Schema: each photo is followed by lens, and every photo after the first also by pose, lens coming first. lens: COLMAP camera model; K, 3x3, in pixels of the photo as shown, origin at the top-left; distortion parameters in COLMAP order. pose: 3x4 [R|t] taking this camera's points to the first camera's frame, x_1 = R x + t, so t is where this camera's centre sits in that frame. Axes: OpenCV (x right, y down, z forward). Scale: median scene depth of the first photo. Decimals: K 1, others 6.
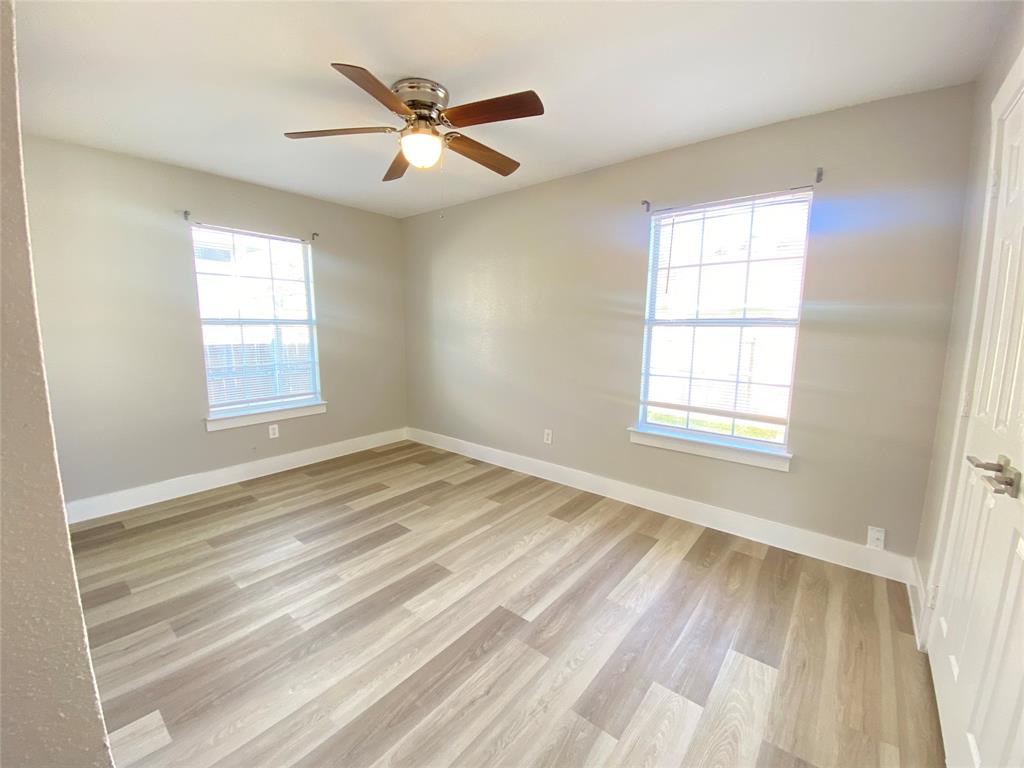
lens RADIAL K [[414.3, 0, 506.9], [0, 414.3, 382.5], [0, 0, 1]] dist [0.022686, -0.022132]
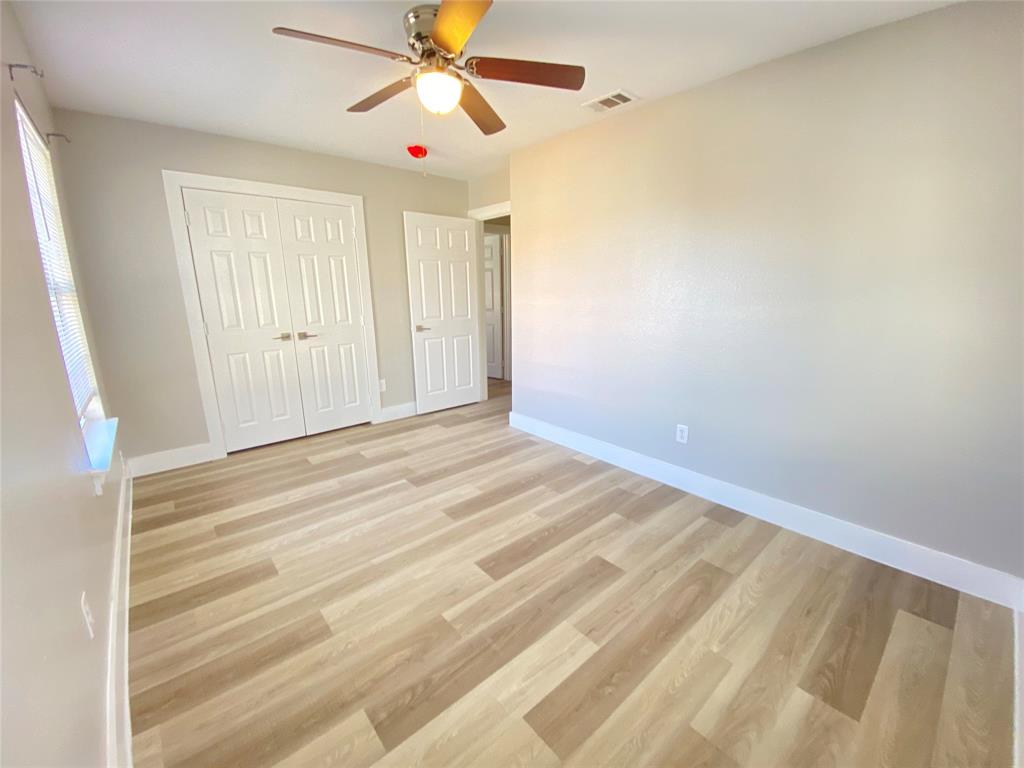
lens RADIAL K [[414.3, 0, 506.9], [0, 414.3, 382.5], [0, 0, 1]] dist [0.022686, -0.022132]
pose [[-0.986250, -0.038517, 0.160708, -0.431708], [0.020328, 0.936801, 0.349273, -0.242384], [-0.164004, 0.347737, -0.923137, 1.713543]]
